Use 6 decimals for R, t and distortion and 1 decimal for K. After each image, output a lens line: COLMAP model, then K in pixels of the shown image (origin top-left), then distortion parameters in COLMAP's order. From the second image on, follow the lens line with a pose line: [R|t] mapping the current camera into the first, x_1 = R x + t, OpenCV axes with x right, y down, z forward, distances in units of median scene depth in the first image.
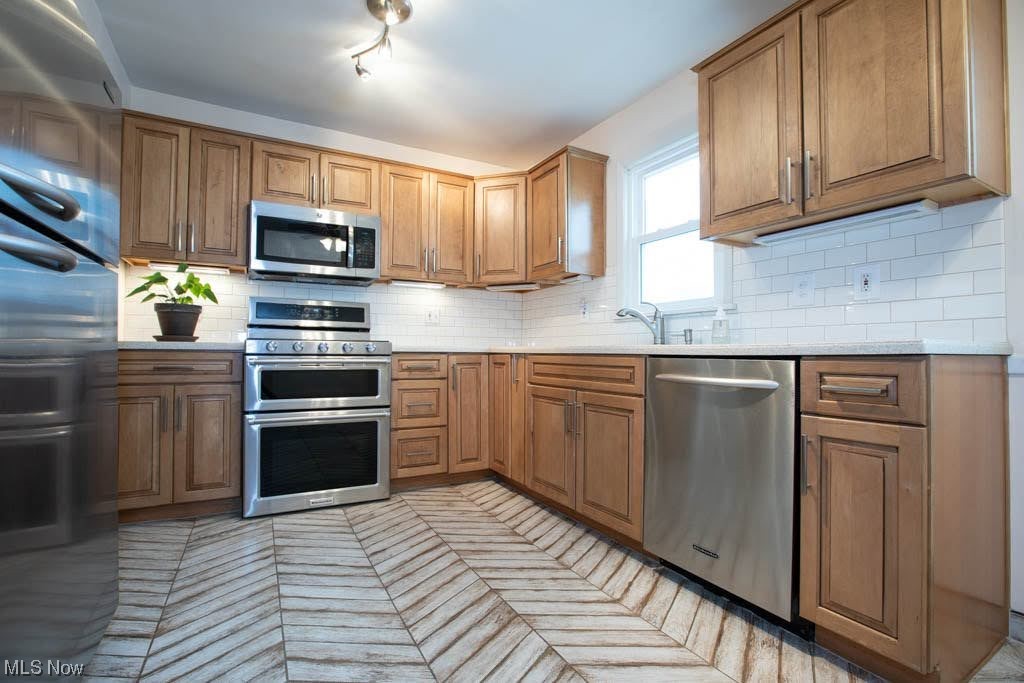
lens RADIAL K [[469.8, 0, 513.7], [0, 469.8, 344.9], [0, 0, 1]] dist [-0.049726, 0.023451]
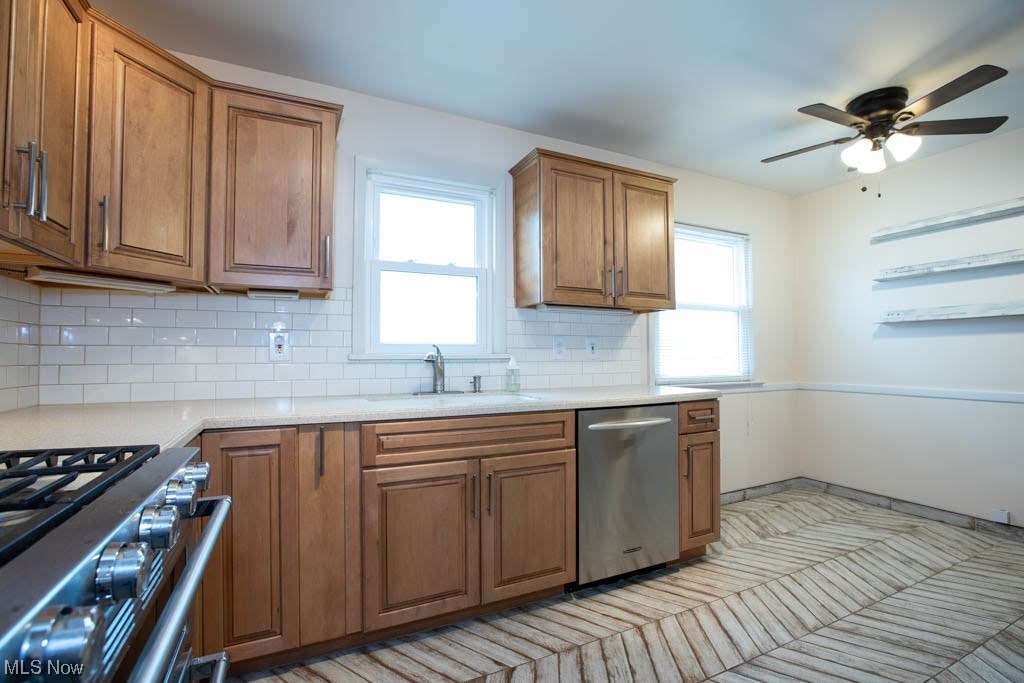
lens RADIAL K [[469.8, 0, 513.7], [0, 469.8, 344.9], [0, 0, 1]] dist [-0.049726, 0.023451]
pose [[0.063574, 0.012683, 0.997897, -0.744673], [-0.010579, 0.999872, -0.012034, -0.102558], [-0.997921, -0.009792, 0.063700, 0.970448]]
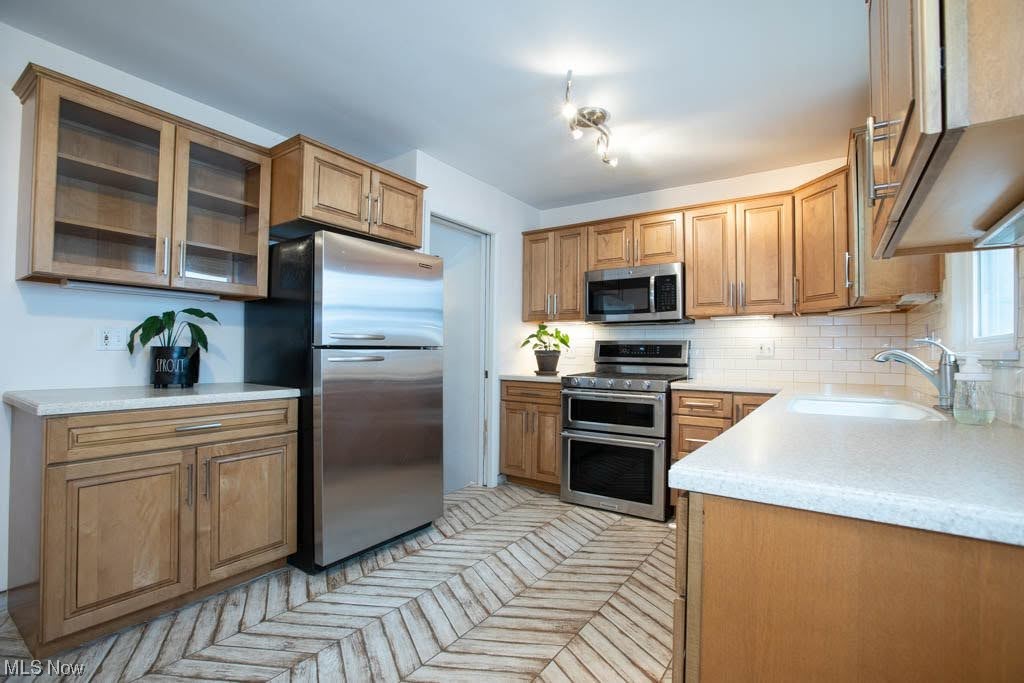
lens RADIAL K [[469.8, 0, 513.7], [0, 469.8, 344.9], [0, 0, 1]] dist [-0.049726, 0.023451]
pose [[0.443243, -0.017730, -0.896226, 0.736244], [0.004370, 0.999835, -0.017619, -0.093244], [0.896391, 0.003893, 0.443247, 0.247651]]
